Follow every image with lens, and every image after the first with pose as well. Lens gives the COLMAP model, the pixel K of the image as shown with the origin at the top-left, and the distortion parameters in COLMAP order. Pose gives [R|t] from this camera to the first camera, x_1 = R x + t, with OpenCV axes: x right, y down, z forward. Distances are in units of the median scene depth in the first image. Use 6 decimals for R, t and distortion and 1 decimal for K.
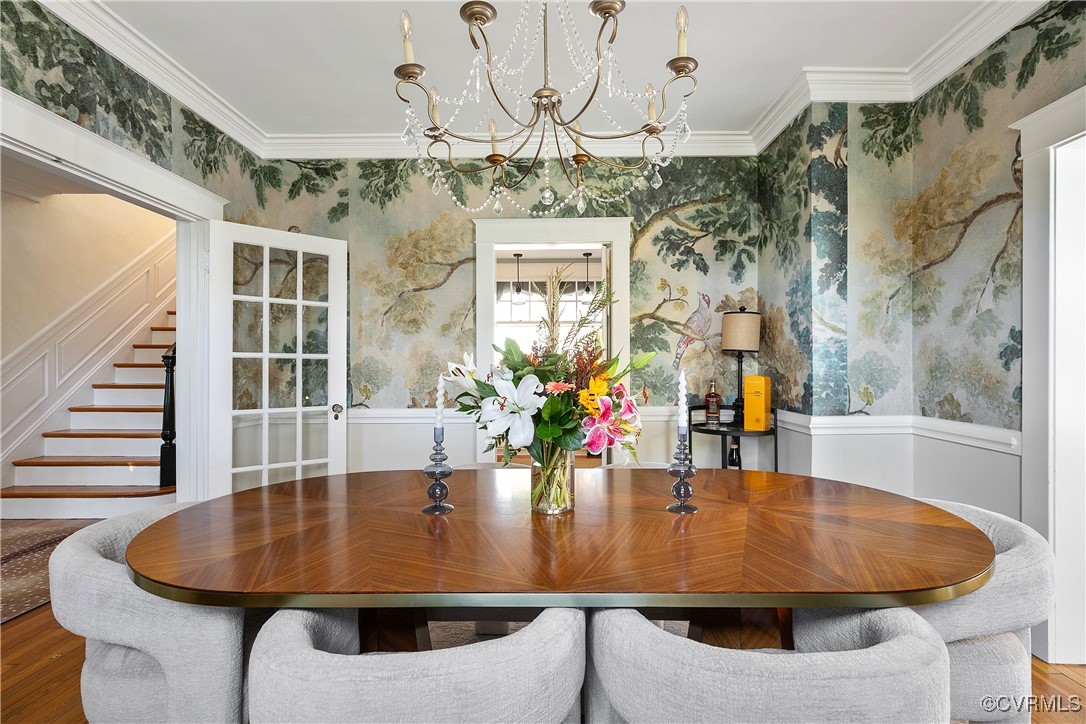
lens RADIAL K [[495.6, 0, 549.2], [0, 495.6, 360.0], [0, 0, 1]] dist [0.013995, -0.002674]
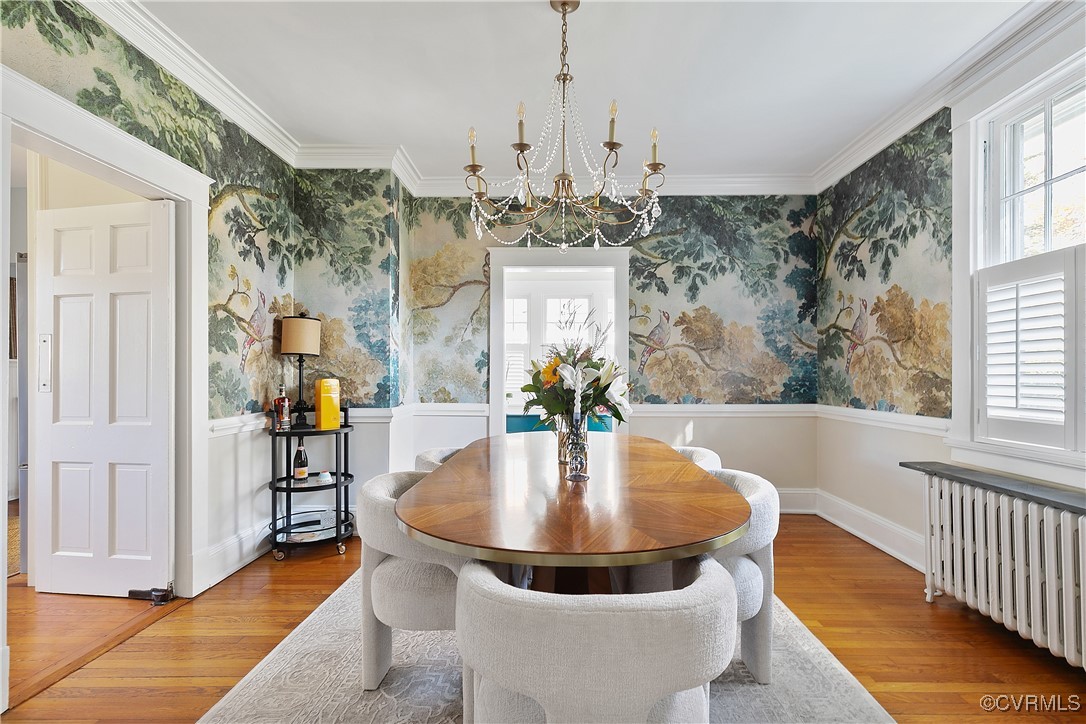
lens RADIAL K [[495.6, 0, 551.2], [0, 495.6, 369.7], [0, 0, 1]] dist [0.013995, -0.002674]
pose [[0.009154, 0.013170, 0.999871, -0.615142], [-0.009987, 0.999865, -0.013079, 0.019317], [-0.999908, -0.009866, 0.009284, 0.448510]]
